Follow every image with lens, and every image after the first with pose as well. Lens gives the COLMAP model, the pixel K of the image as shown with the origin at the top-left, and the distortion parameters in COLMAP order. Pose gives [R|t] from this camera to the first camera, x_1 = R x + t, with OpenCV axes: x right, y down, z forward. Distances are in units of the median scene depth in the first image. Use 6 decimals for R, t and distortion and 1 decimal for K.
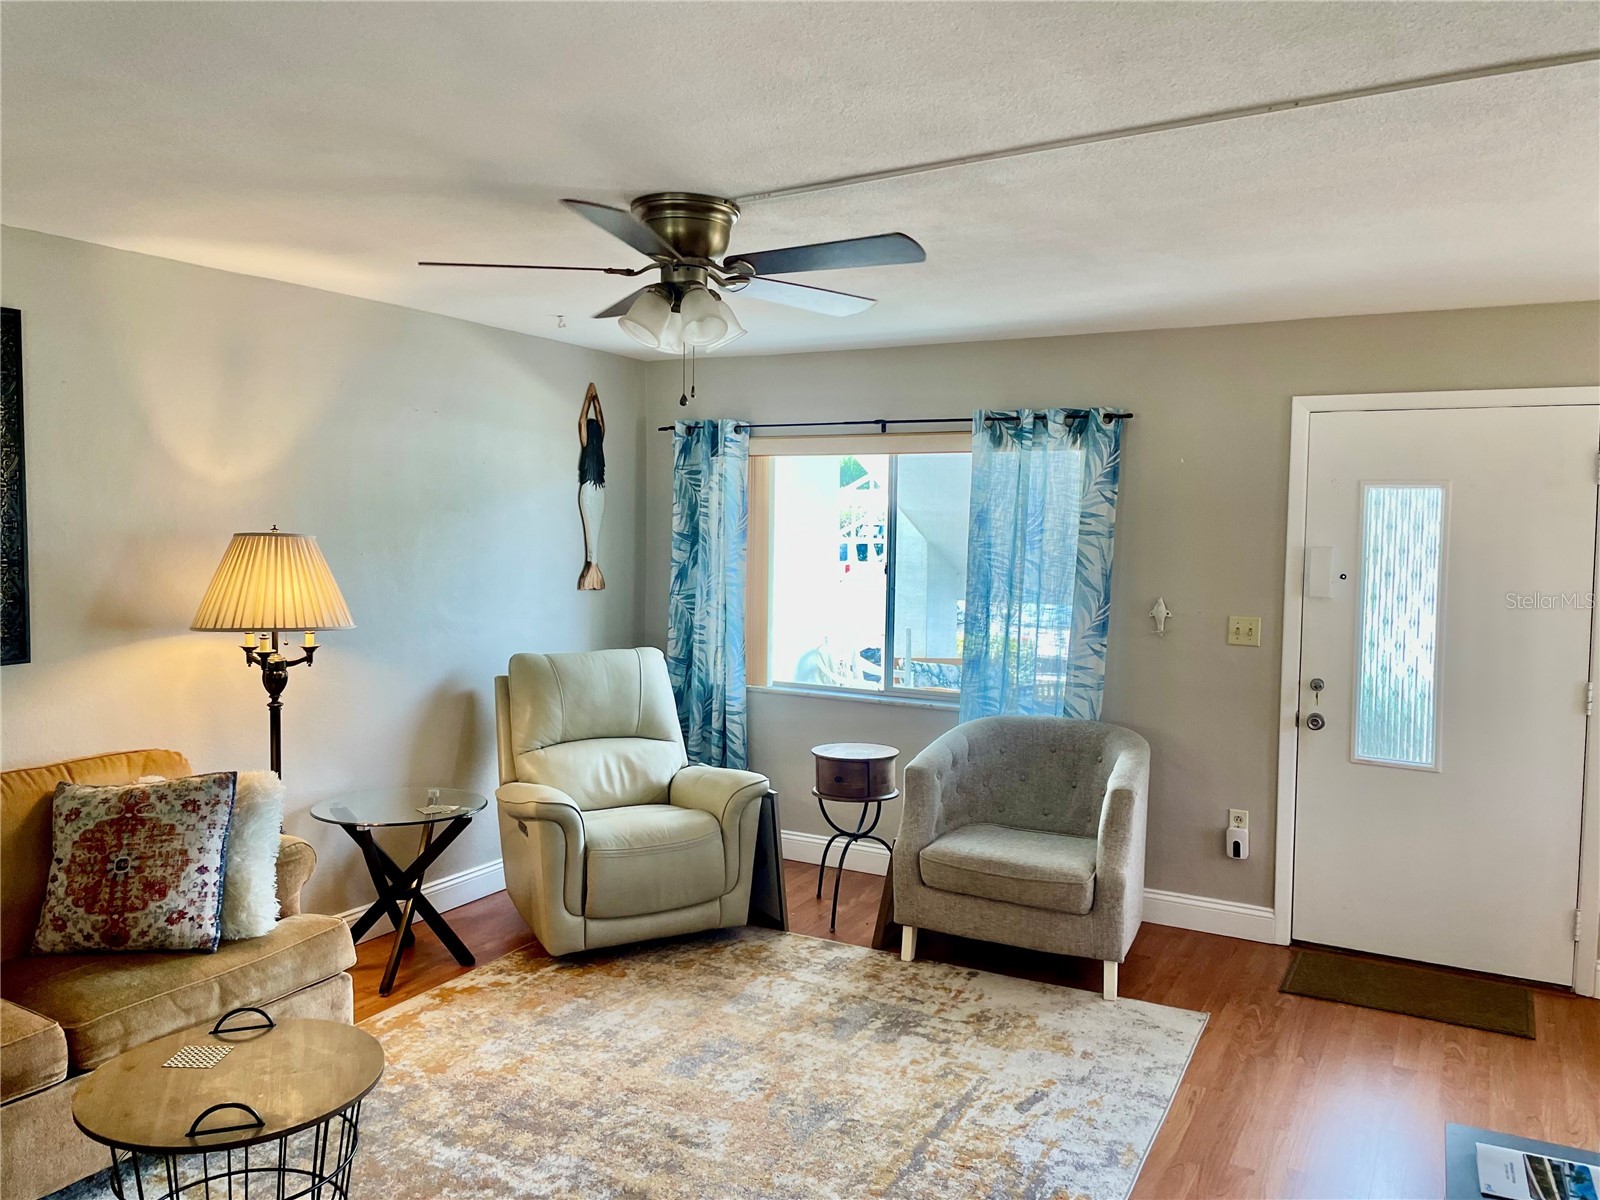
lens RADIAL K [[1209.4, 0, 791.7], [0, 1209.4, 593.8], [0, 0, 1]] dist [0.092205, -0.117070]
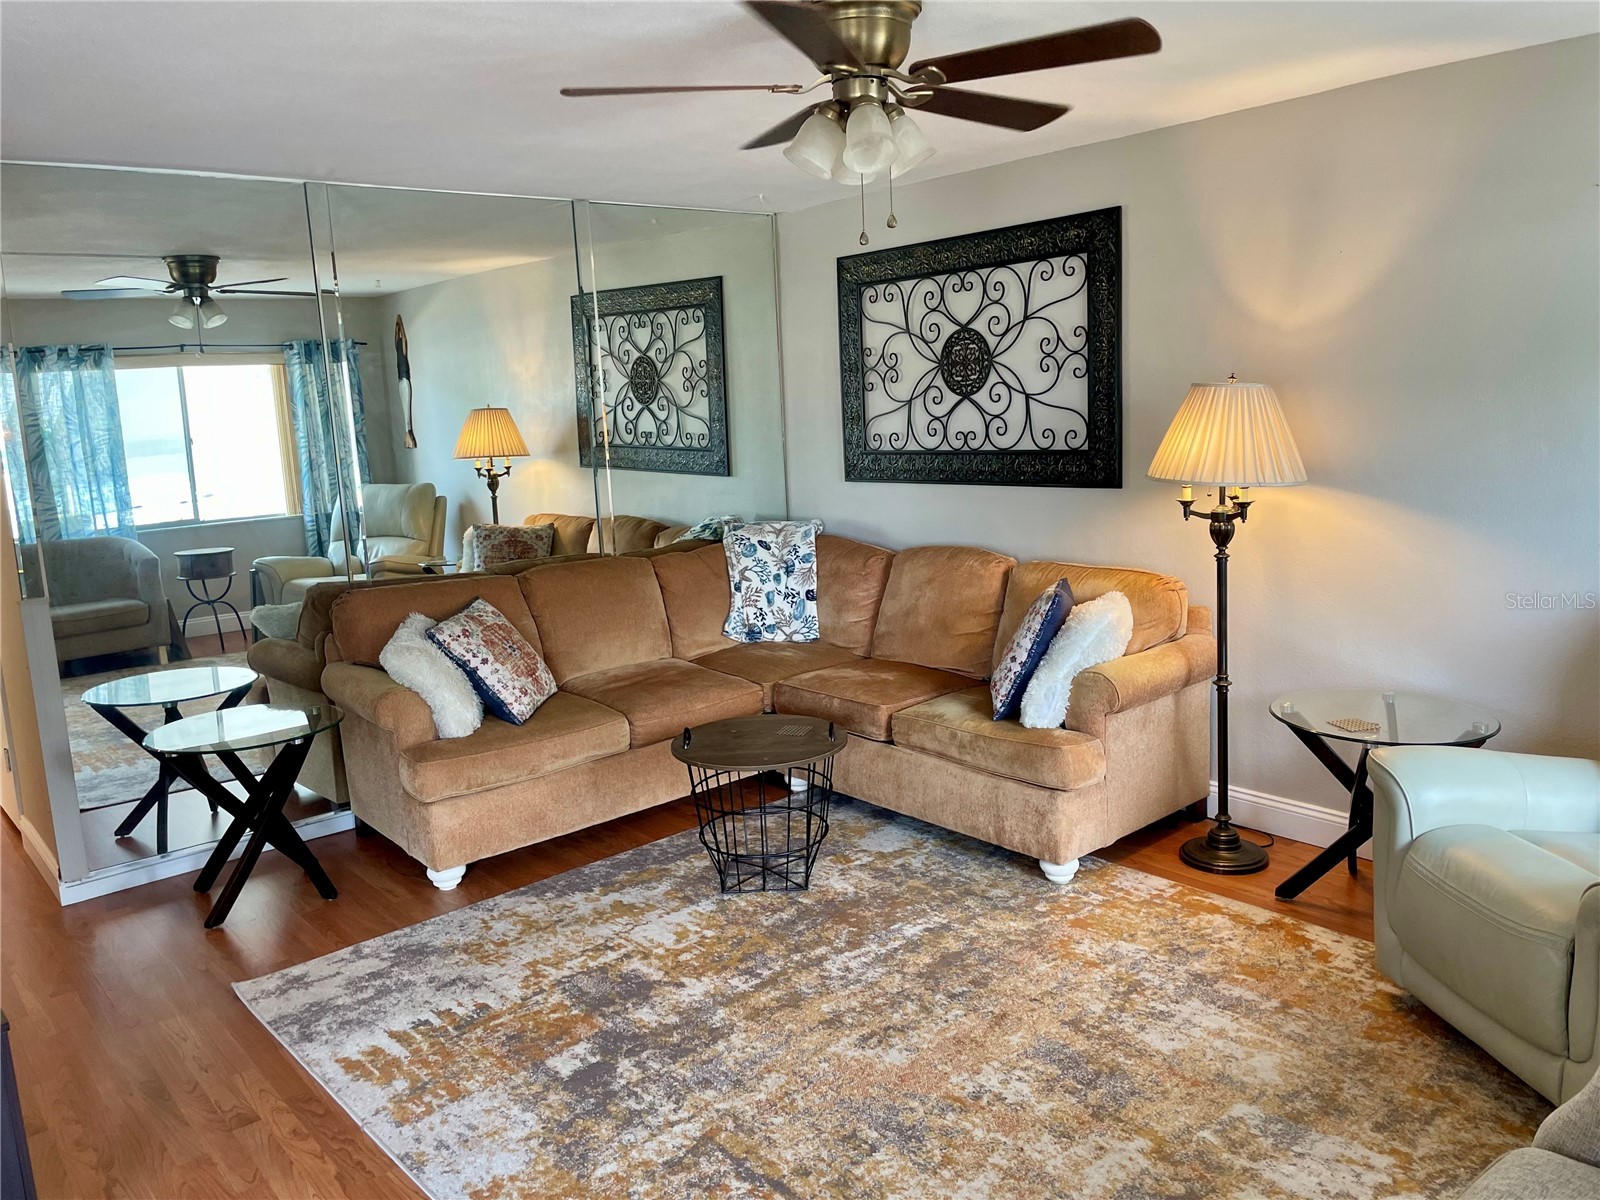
lens RADIAL K [[1209.4, 0, 795.0], [0, 1209.4, 603.4], [0, 0, 1]] dist [0.092205, -0.117070]
pose [[-0.355286, 0.164459, -0.920177, 0.660421], [-0.010119, 0.983667, 0.179713, -0.049794], [0.934703, 0.073161, -0.347819, 1.084060]]
